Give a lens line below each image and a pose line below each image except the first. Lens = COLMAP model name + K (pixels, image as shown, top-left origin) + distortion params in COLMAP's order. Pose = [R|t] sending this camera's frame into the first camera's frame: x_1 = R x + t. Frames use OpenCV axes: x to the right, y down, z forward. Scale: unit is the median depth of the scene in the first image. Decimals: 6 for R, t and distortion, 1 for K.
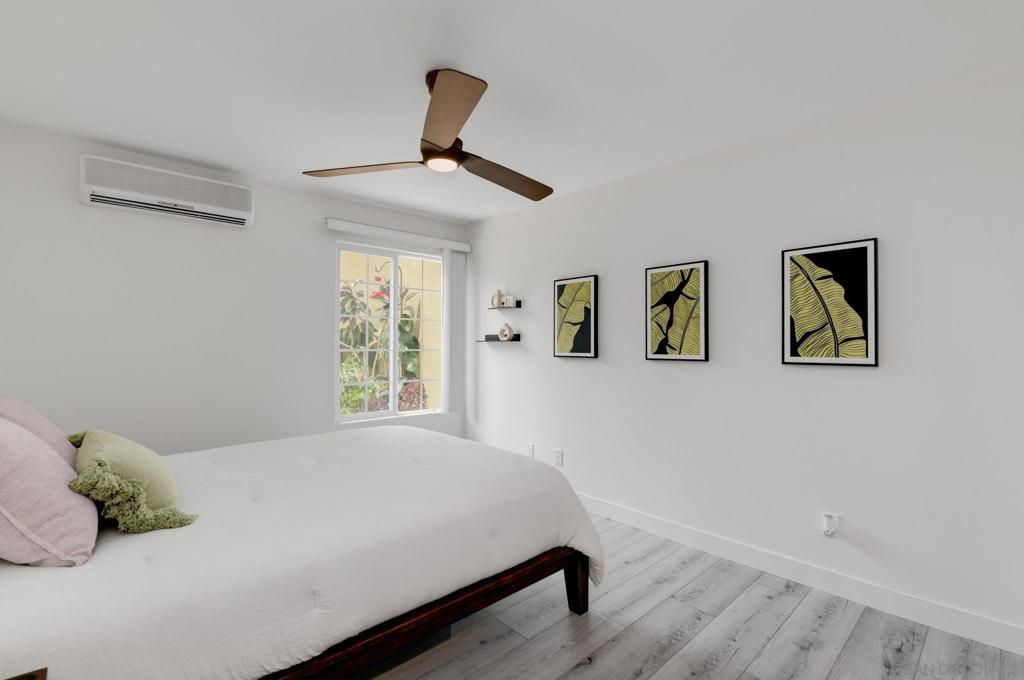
lens RADIAL K [[454.5, 0, 511.3], [0, 454.5, 348.9], [0, 0, 1]] dist [-0.005412, -0.005332]
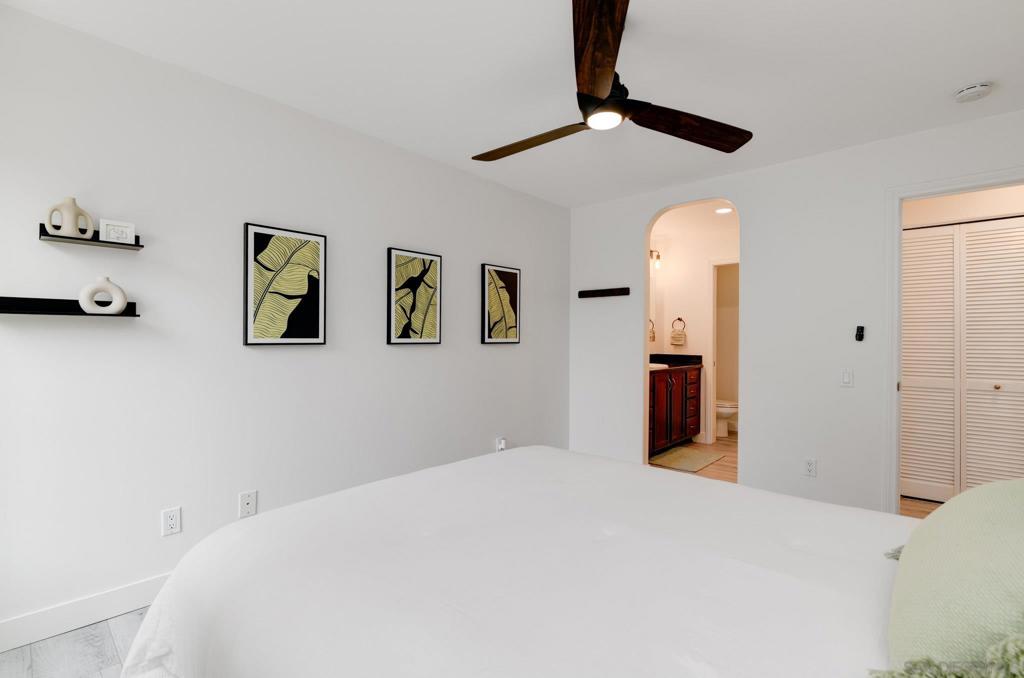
lens RADIAL K [[454.5, 0, 517.0], [0, 454.5, 330.8], [0, 0, 1]] dist [-0.005412, -0.005332]
pose [[-0.081481, -0.003487, 0.996669, -0.686173], [-0.010132, 0.999945, 0.002670, -0.009947], [-0.996623, -0.009881, -0.081512, 0.842321]]
